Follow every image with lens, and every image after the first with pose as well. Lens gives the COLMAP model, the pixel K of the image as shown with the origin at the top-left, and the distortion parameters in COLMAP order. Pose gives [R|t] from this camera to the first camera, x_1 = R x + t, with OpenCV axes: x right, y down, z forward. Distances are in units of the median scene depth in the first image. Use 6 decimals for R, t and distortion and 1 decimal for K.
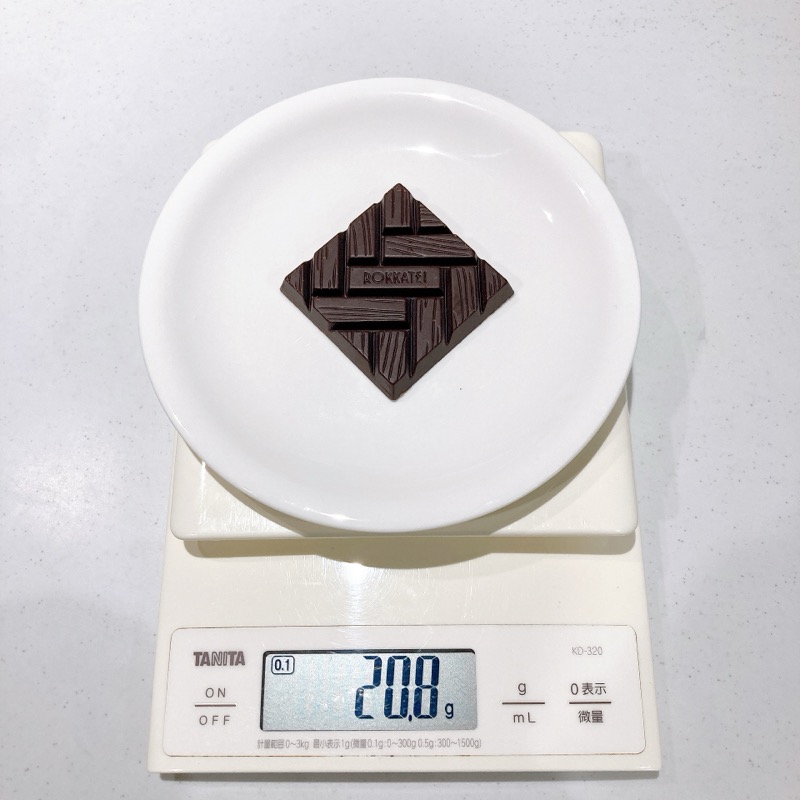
lens RADIAL K [[4944.4, 0, 399.3], [0, 4944.4, 400.6], [0, 0, 1]] dist [4.714118, 0.000000]
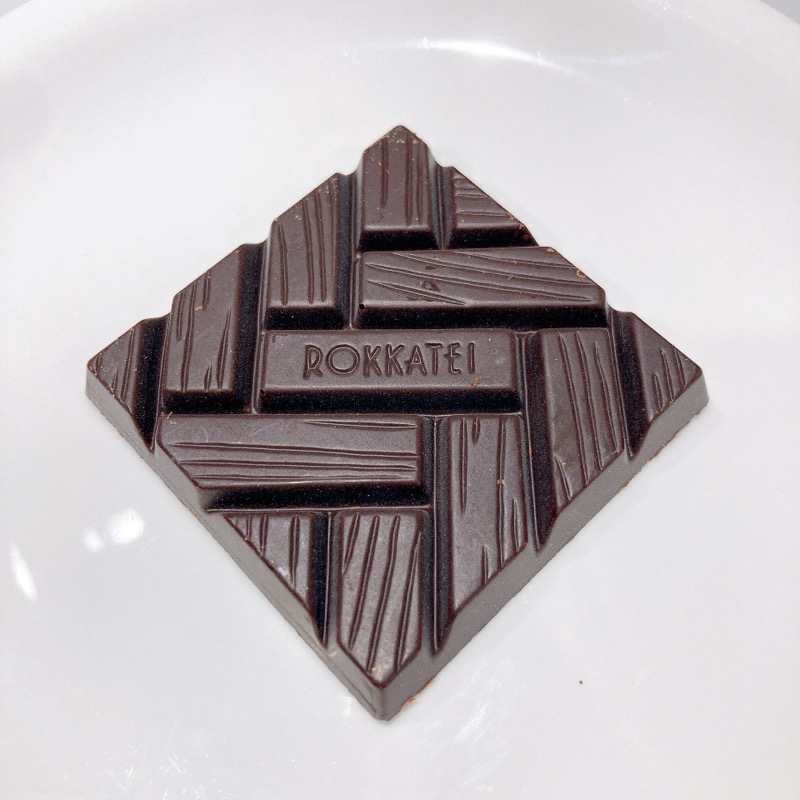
lens RADIAL K [[4944.4, 0, 401.6], [0, 4944.4, 396.2], [0, 0, 1]] dist [4.714118, 0.000000]
pose [[0.999996, -0.002584, -0.000685, 0.000277], [0.002570, 0.999789, -0.020381, -0.014687], [0.000738, 0.020379, 0.999792, 0.633745]]
